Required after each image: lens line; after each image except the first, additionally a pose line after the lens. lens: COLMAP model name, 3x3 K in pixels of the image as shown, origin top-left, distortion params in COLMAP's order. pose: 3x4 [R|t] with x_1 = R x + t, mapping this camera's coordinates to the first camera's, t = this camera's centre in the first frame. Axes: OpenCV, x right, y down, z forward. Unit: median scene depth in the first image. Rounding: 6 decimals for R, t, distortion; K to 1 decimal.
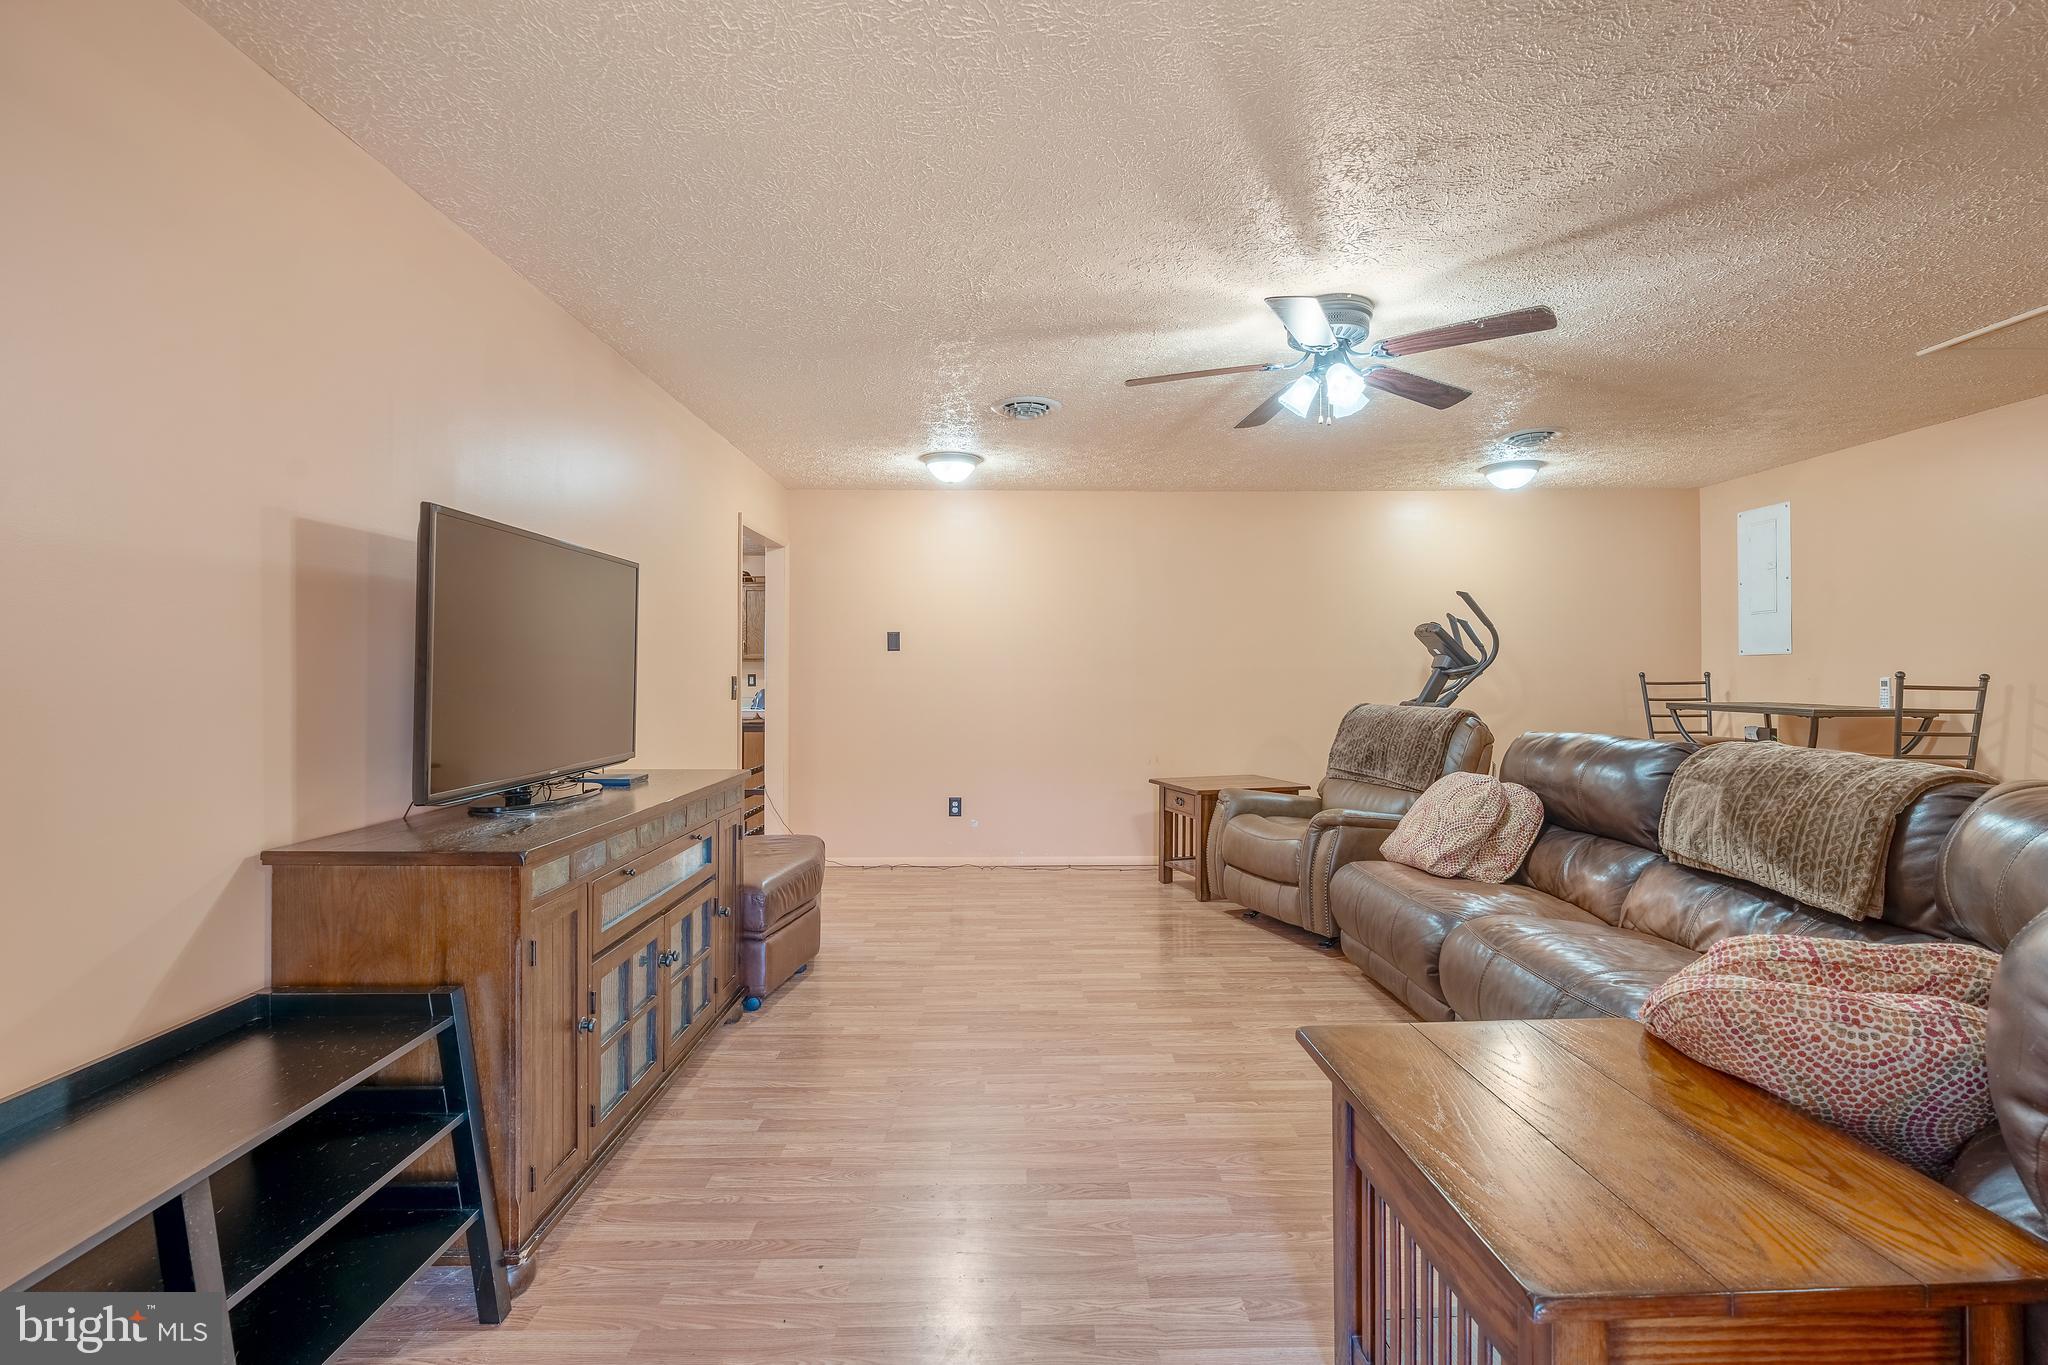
lens RADIAL K [[916.2, 0, 1023.7], [0, 916.2, 672.6], [0, 0, 1]] dist [-0.005029, -0.000237]
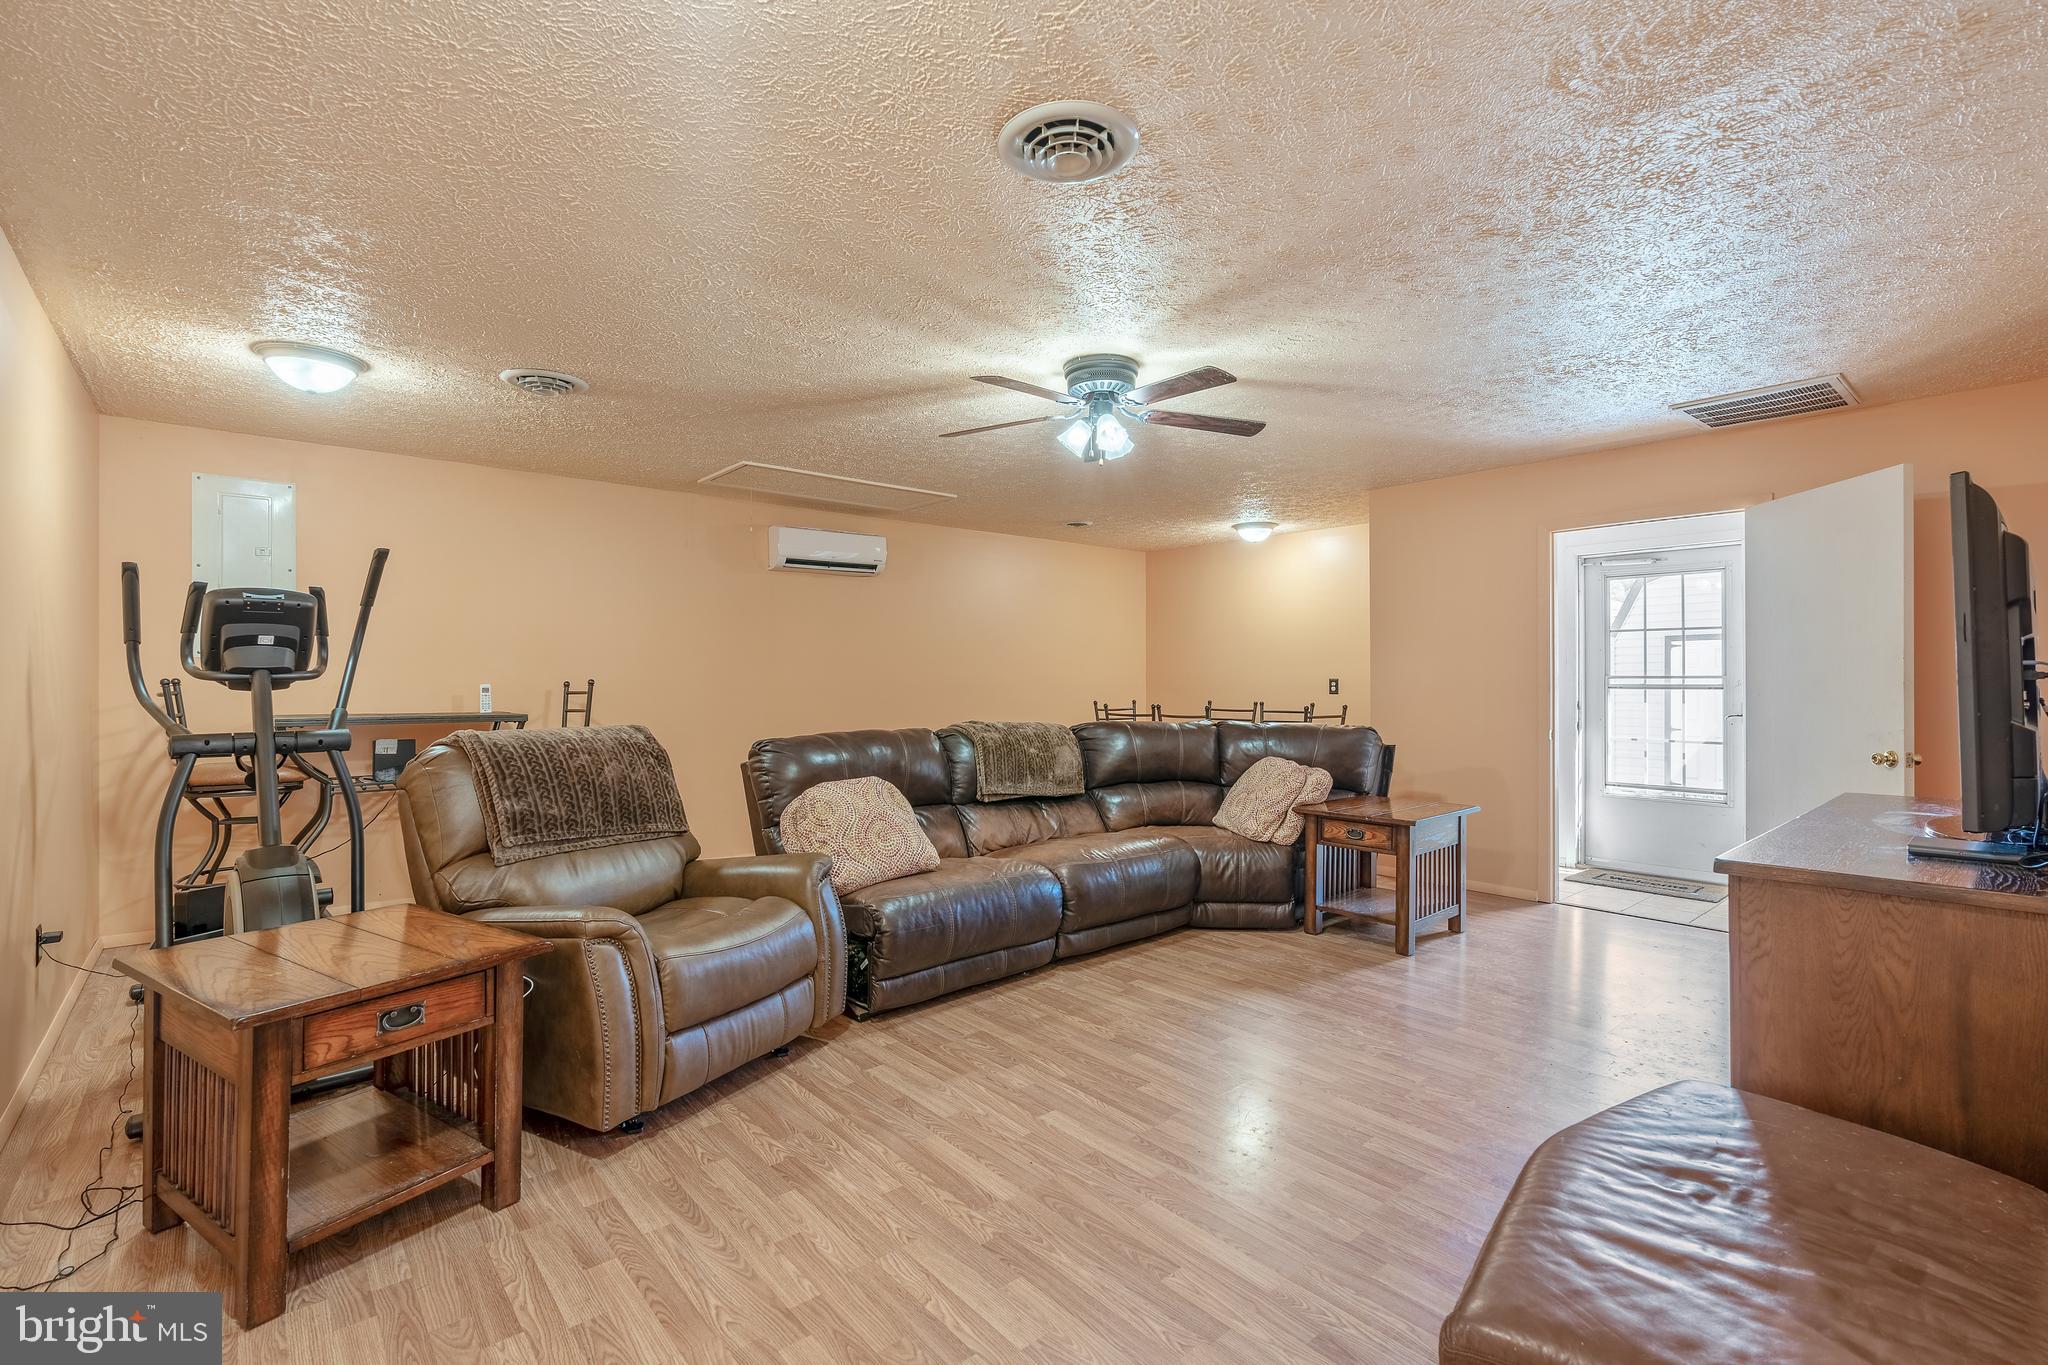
lens RADIAL K [[916.2, 0, 1023.7], [0, 916.2, 672.6], [0, 0, 1]] dist [-0.005029, -0.000237]
pose [[-0.643938, -0.000782, 0.765077, -0.415228], [-0.001357, 0.999999, -0.000120, -0.011261], [-0.765076, -0.001115, -0.643939, 1.516662]]
